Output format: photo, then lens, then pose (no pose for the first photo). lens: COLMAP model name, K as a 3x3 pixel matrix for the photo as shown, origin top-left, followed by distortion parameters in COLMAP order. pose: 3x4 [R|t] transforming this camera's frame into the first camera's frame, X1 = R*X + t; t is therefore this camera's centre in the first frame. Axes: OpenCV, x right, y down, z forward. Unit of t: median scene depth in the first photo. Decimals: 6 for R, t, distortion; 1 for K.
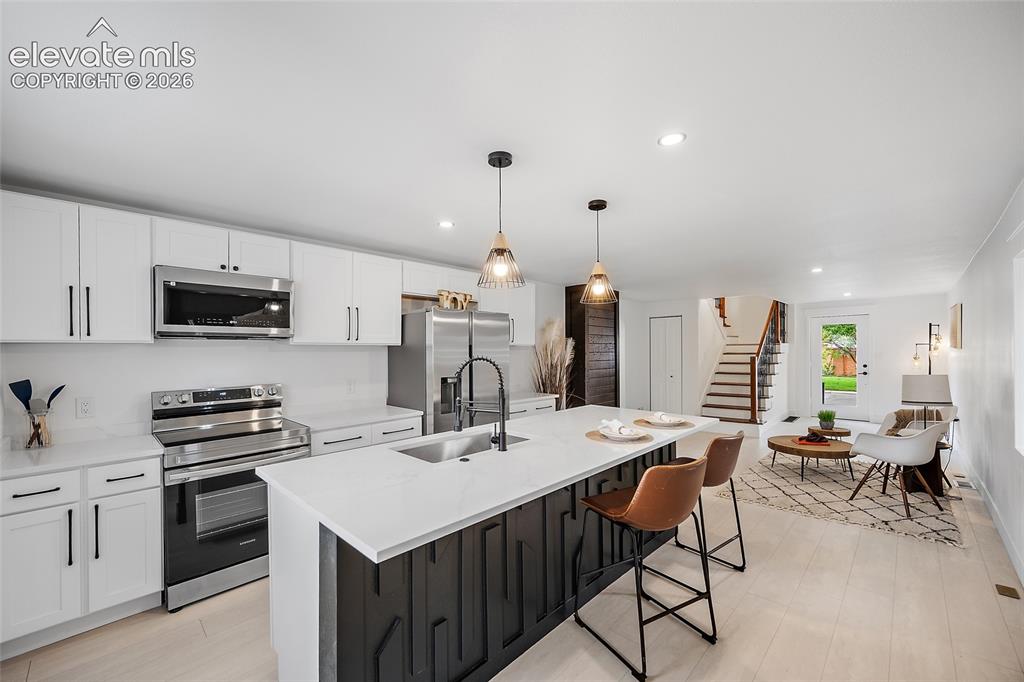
lens RADIAL K [[412.1, 0, 507.5], [0, 412.1, 352.0], [0, 0, 1]] dist [-0.000968, -0.000121]
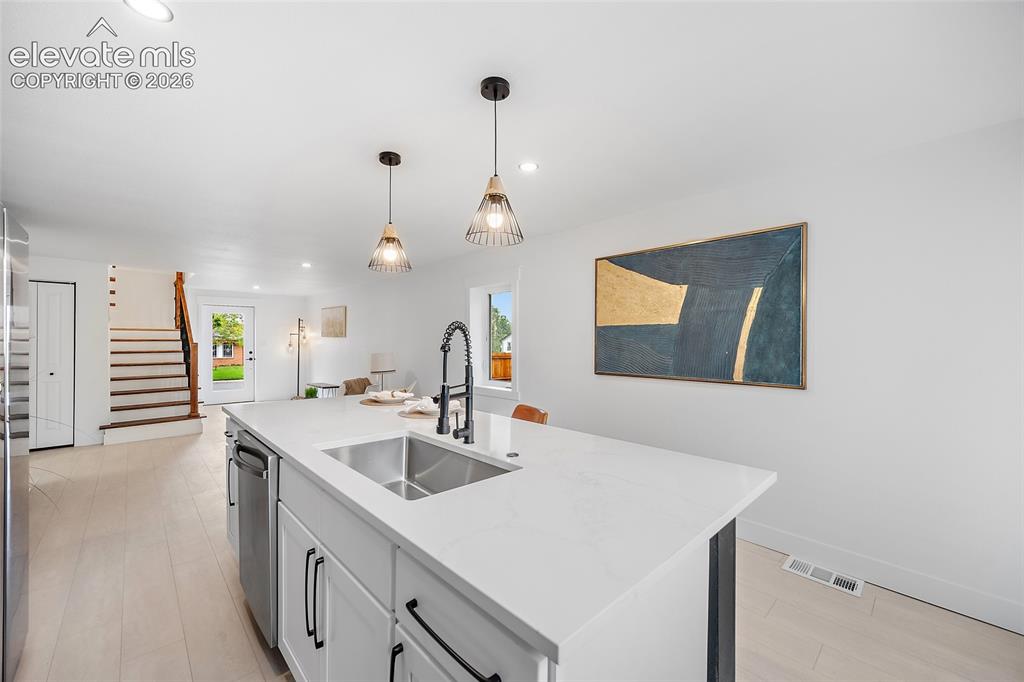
lens RADIAL K [[405.3, 0, 512.9], [0, 405.3, 342.5], [0, 0, 1]] dist [-0.001848, -0.000223]
pose [[0.030674, 0.006090, 0.999511, -0.427071], [0.000973, 0.999981, -0.006123, 0.027231], [-0.999529, 0.001161, 0.030668, 0.482790]]
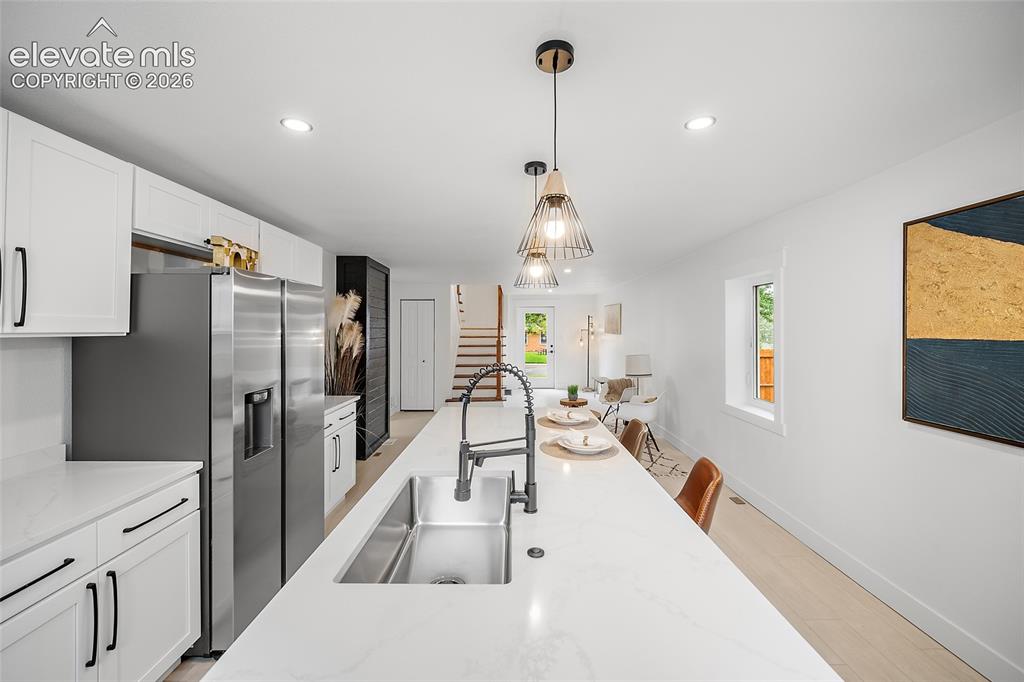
lens RADIAL K [[410.5, 0, 515.1], [0, 410.5, 324.4], [0, 0, 1]] dist [-0.003429, -0.000298]
pose [[0.709943, 0.015299, 0.704093, -0.258276], [-0.003545, 0.999829, -0.018151, -0.020582], [-0.704250, 0.010390, 0.709876, 0.305641]]
